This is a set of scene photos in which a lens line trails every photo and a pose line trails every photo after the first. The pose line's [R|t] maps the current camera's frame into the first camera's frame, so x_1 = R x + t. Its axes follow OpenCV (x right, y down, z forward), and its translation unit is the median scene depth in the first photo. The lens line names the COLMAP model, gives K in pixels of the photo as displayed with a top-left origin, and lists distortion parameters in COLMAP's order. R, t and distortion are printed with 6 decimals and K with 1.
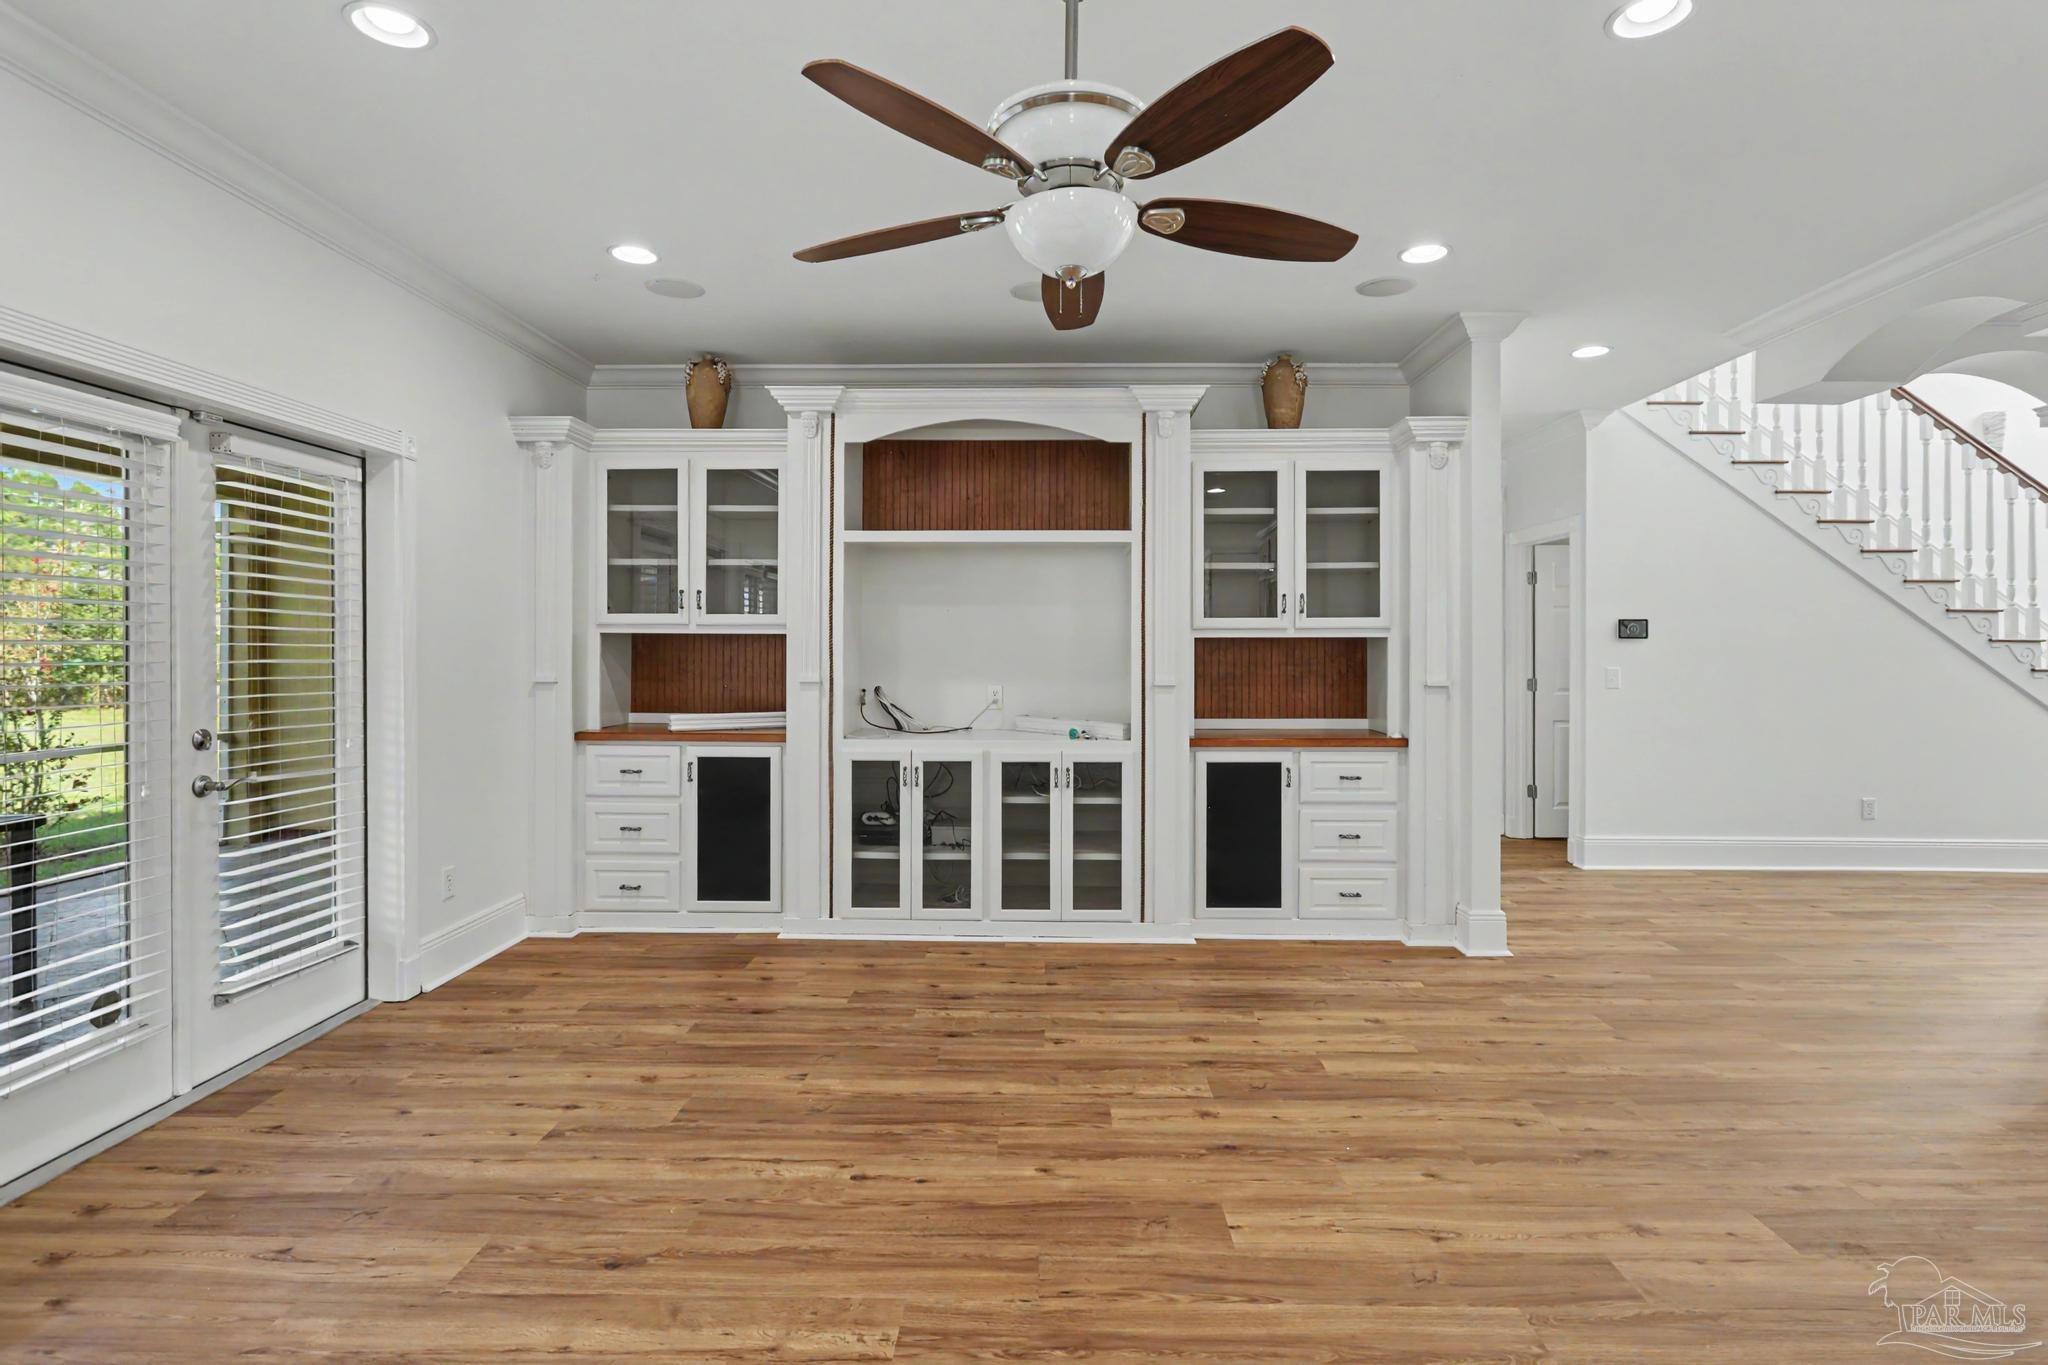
lens RADIAL K [[992.2, 0, 1033.4], [0, 992.2, 657.2], [0, 0, 1]] dist [-0.009564, 0.000185]
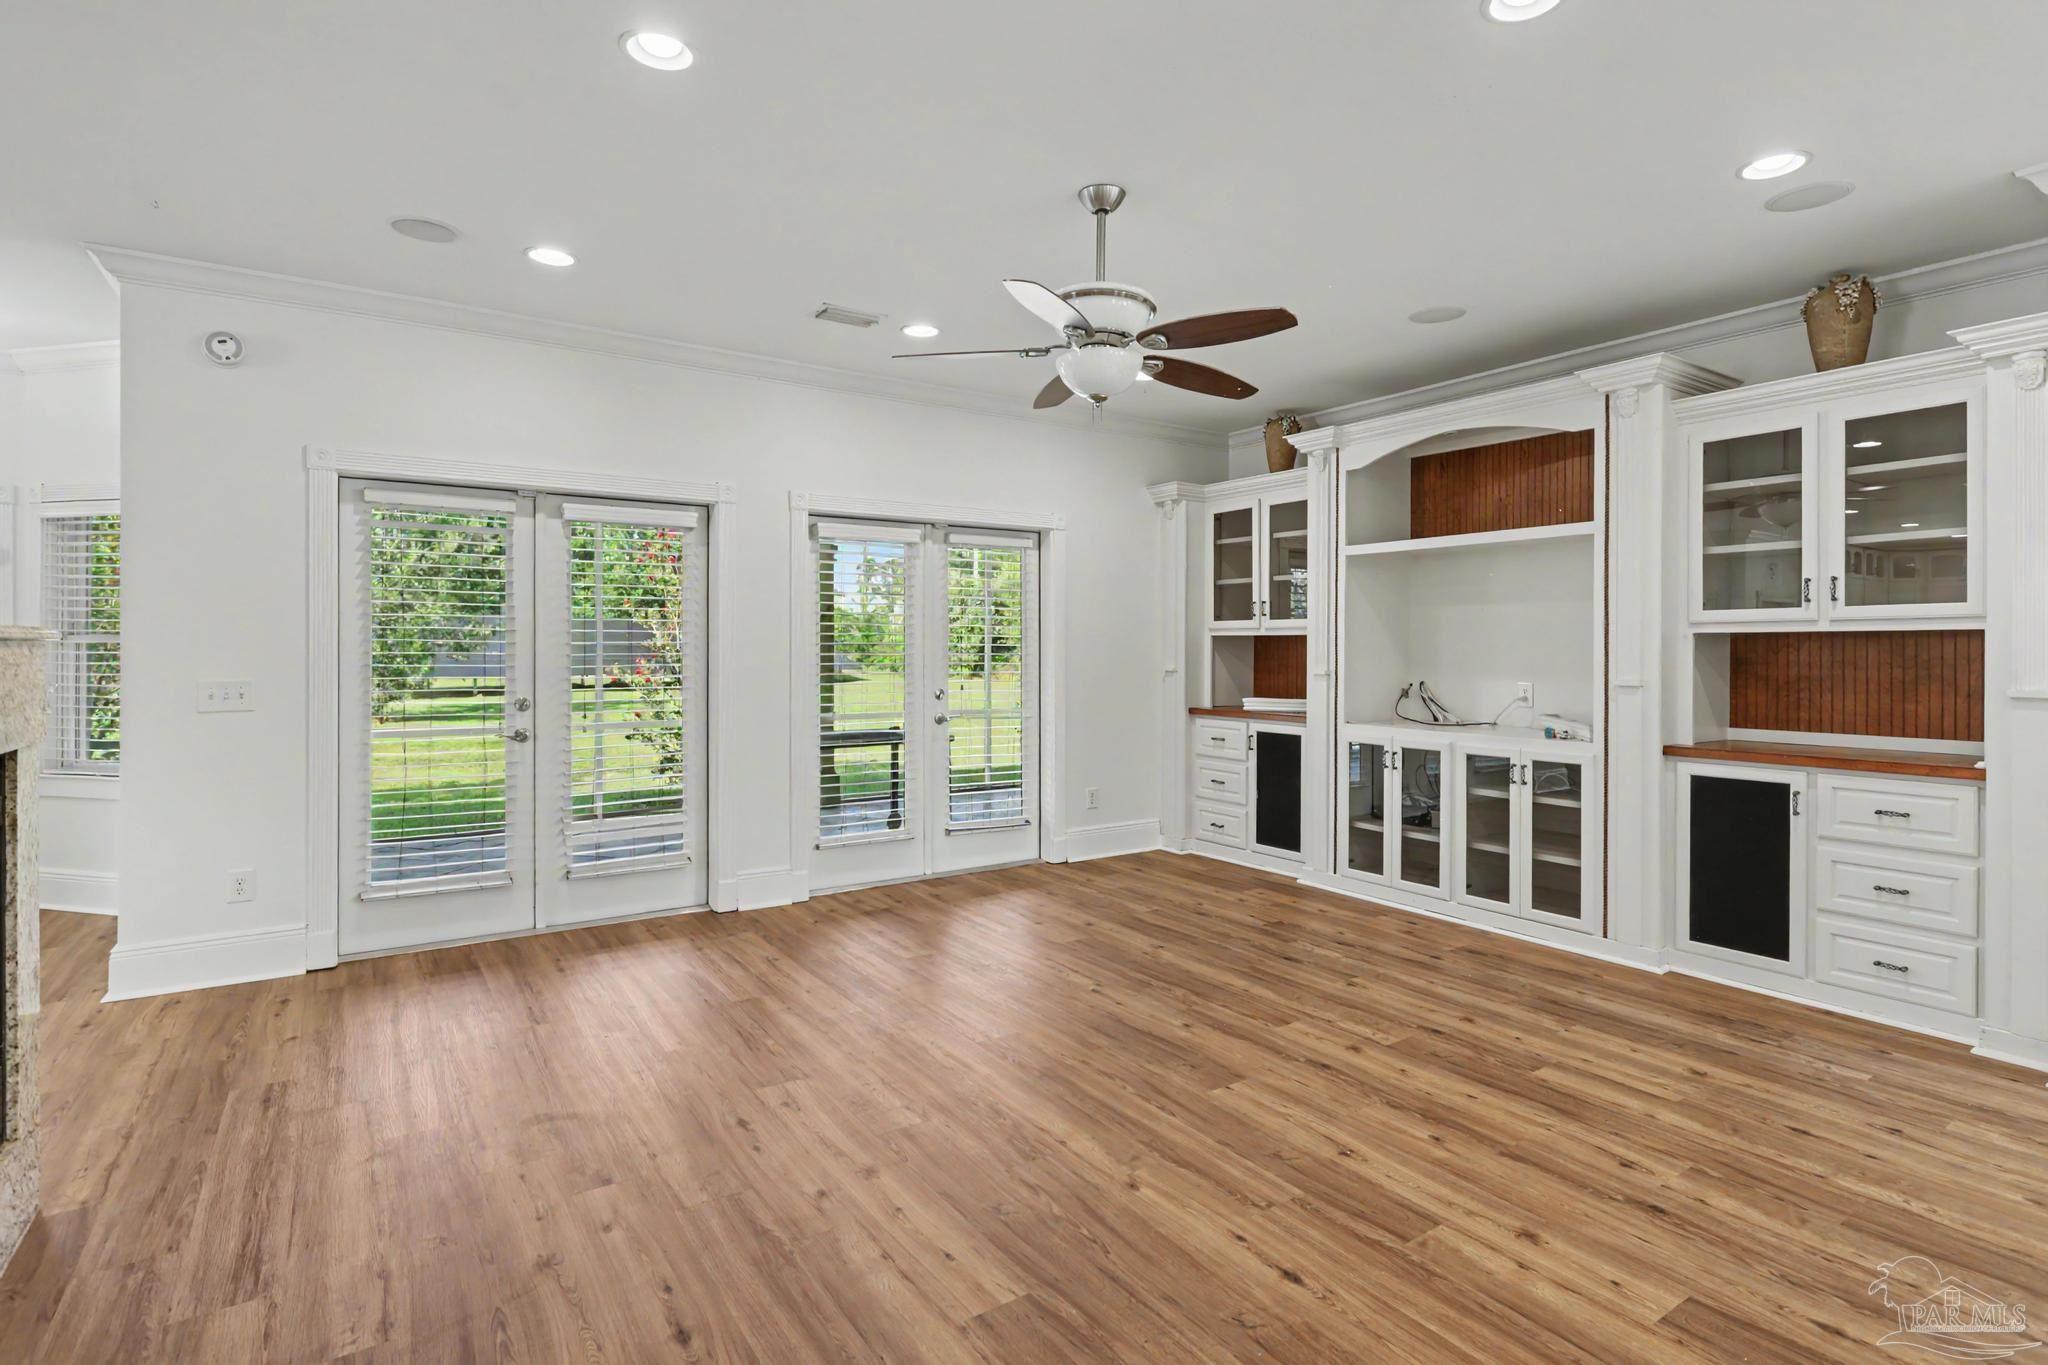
lens RADIAL K [[1010.3, 0, 1036.5], [0, 1010.3, 652.6], [0, 0, 1]] dist [-0.002534, -0.000194]
pose [[0.580311, 0.002580, -0.814391, 0.574669], [-0.006002, 0.999981, -0.001110, 0.001963], [0.814373, 0.005532, 0.580316, 0.007317]]
